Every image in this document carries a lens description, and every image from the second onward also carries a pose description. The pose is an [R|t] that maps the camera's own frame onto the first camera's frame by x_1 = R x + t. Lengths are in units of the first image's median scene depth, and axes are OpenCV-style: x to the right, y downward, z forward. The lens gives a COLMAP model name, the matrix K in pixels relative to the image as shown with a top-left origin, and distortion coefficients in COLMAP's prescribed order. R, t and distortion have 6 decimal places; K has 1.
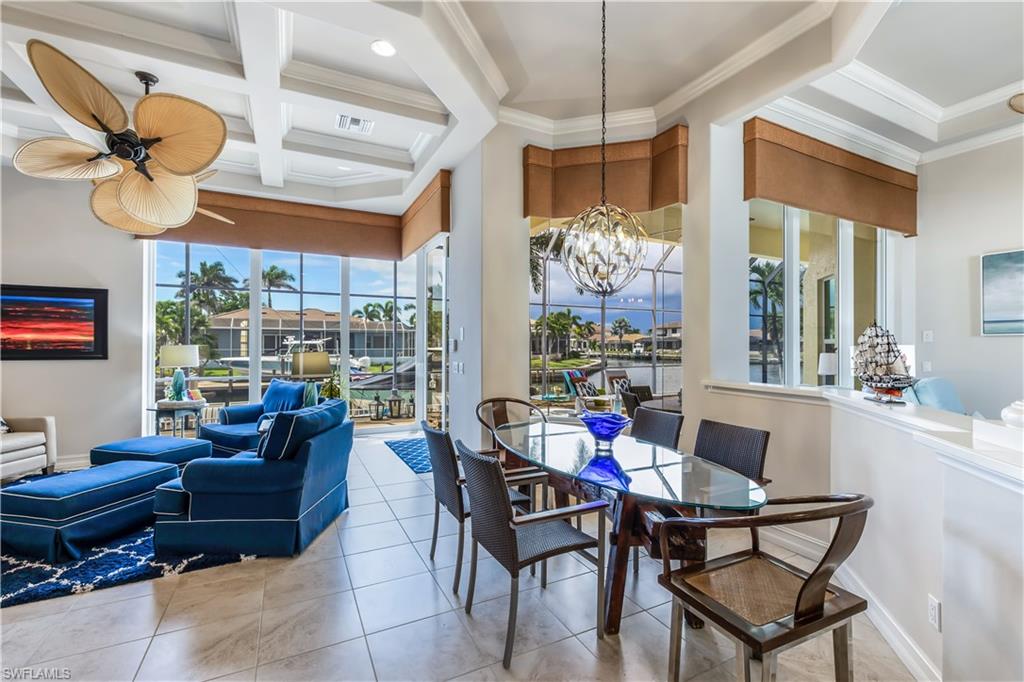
lens RADIAL K [[439.9, 0, 519.7], [0, 439.9, 343.6], [0, 0, 1]] dist [-0.002899, 0.000370]
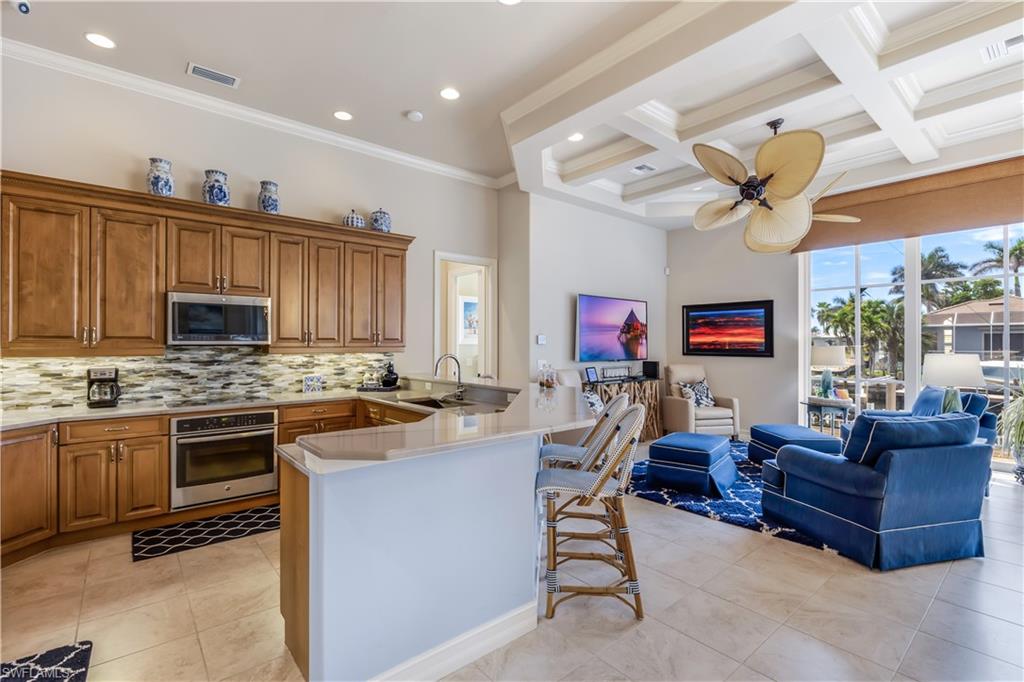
lens RADIAL K [[469.2, 0, 514.8], [0, 469.2, 341.3], [0, 0, 1]] dist [0.000071, 0.000039]
pose [[0.223876, -0.008021, -0.974585, 0.202104], [0.001563, 0.999968, -0.007871, 0.000550], [0.974616, 0.000239, 0.223881, 0.015910]]
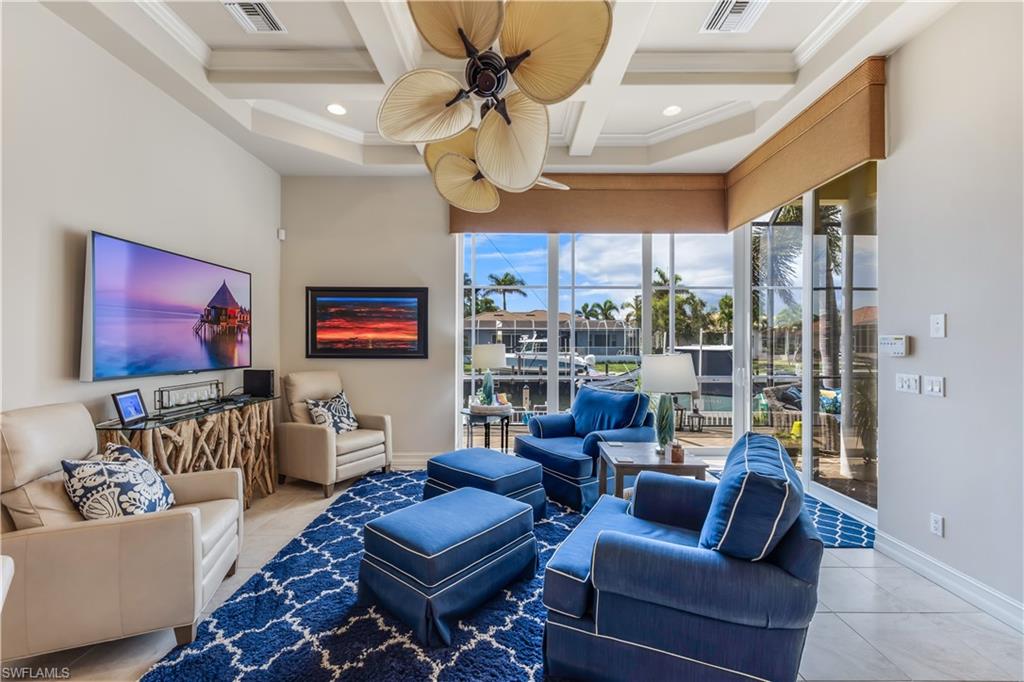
lens RADIAL K [[439.9, 0, 522.4], [0, 439.9, 341.9], [0, 0, 1]] dist [-0.002899, 0.000370]
pose [[0.890820, -0.000529, -0.454357, -0.372640], [0.000448, 1.000000, -0.000286, -0.001570], [0.454357, 0.000051, 0.890820, 0.269211]]
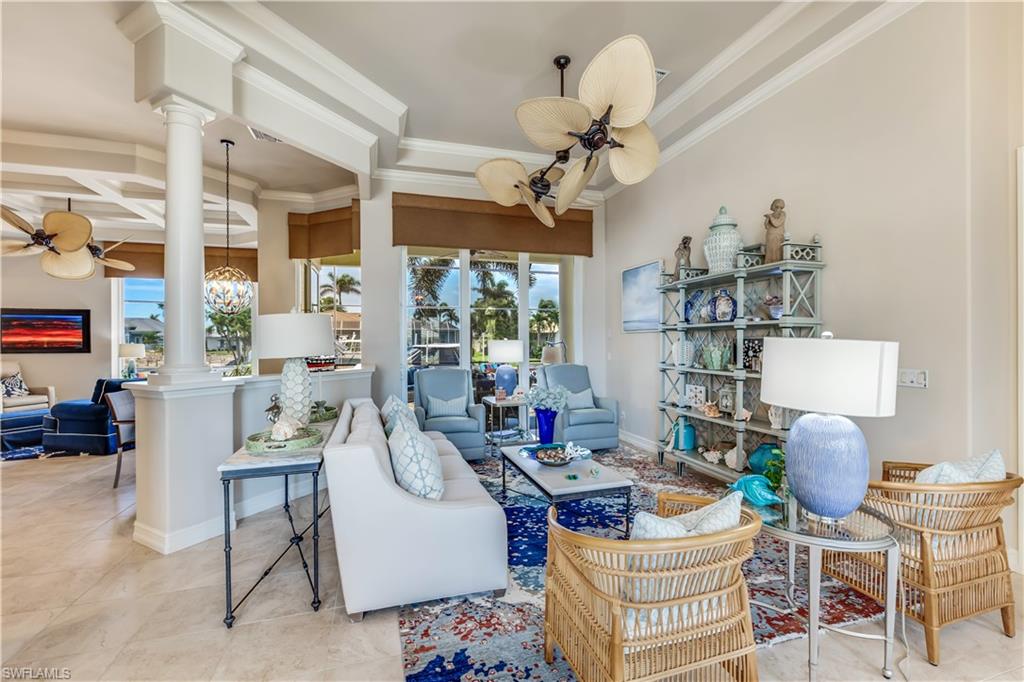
lens RADIAL K [[439.9, 0, 512.7], [0, 439.9, 341.4], [0, 0, 1]] dist [-0.002899, 0.000370]
pose [[0.984341, -0.007942, -0.176094, 1.051138], [0.008138, 0.999967, 0.000396, 0.006618], [0.176085, -0.001823, 0.984373, -0.371860]]
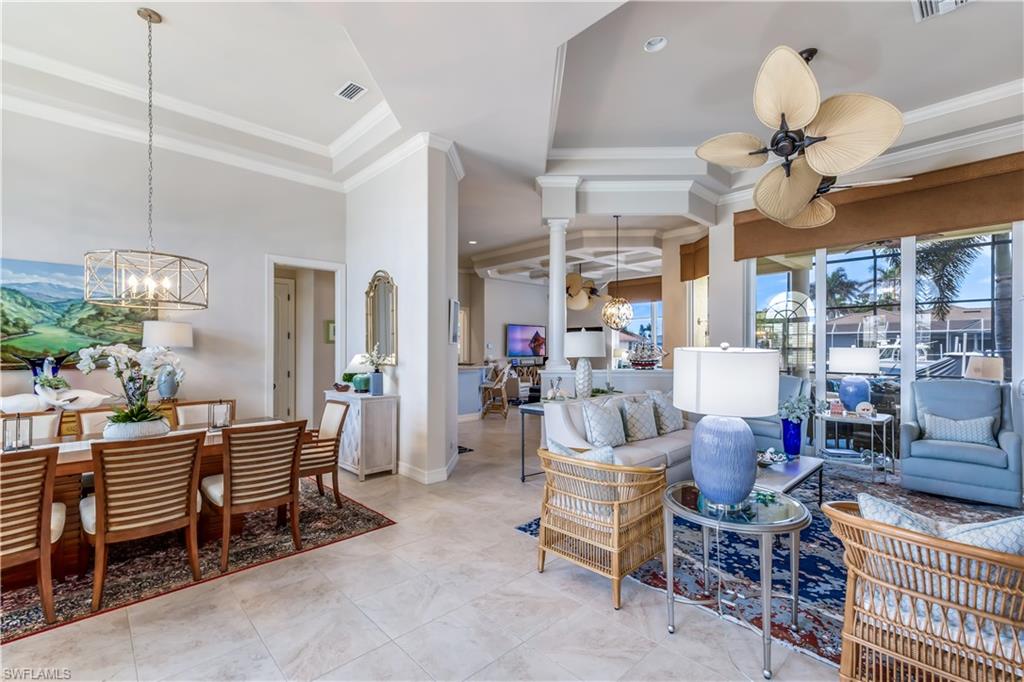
lens RADIAL K [[439.9, 0, 508.4], [0, 439.9, 344.3], [0, 0, 1]] dist [-0.002899, 0.000370]
pose [[0.272898, -0.012259, -0.961965, 1.657830], [0.002651, 0.999925, -0.011991, 0.006969], [0.962039, 0.000722, 0.272910, -0.260206]]
